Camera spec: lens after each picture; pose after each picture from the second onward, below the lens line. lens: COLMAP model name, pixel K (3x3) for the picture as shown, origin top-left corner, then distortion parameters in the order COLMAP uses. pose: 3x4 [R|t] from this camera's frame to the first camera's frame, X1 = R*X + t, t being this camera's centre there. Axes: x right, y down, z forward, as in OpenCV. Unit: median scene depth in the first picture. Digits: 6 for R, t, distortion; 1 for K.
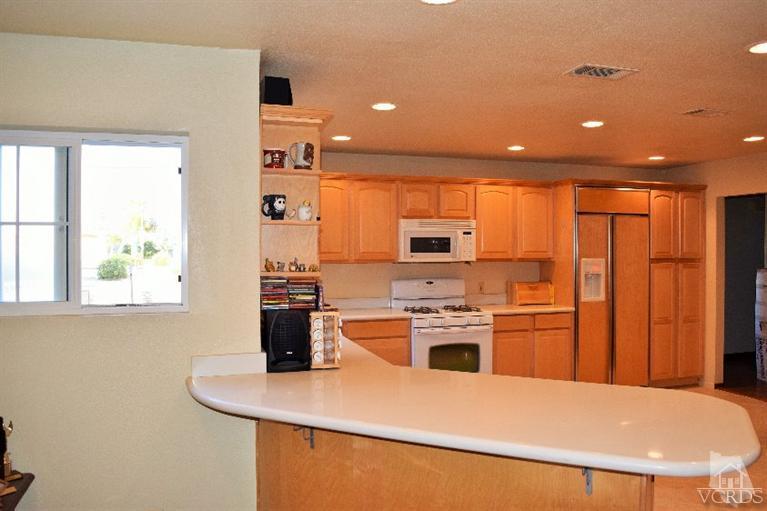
lens RADIAL K [[593.0, 0, 383.5], [0, 593.0, 255.5], [0, 0, 1]] dist [-0.087553, 0.013136]
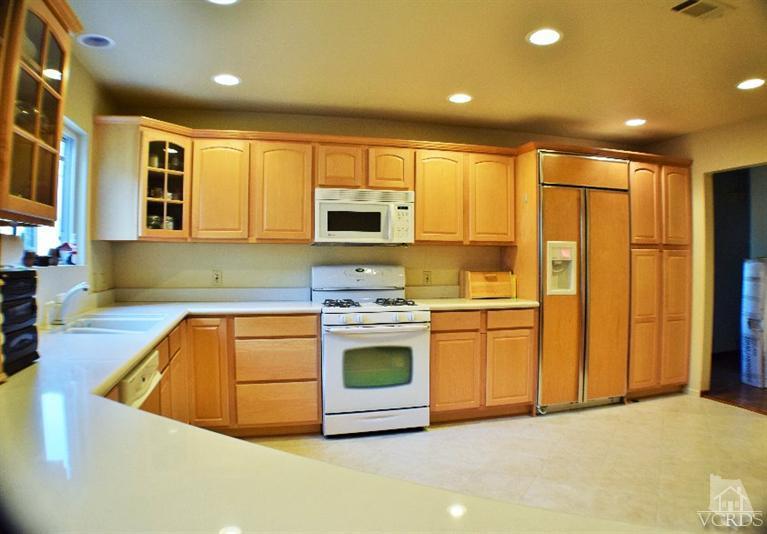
lens RADIAL K [[483.9, 0, 382.9], [0, 483.9, 252.4], [0, 0, 1]] dist [-0.126413, 0.000444]
pose [[0.999282, 0.007029, -0.037239, 0.135720], [-0.007643, 0.999837, -0.016370, 0.032888], [0.037118, 0.016643, 0.999172, 0.336869]]
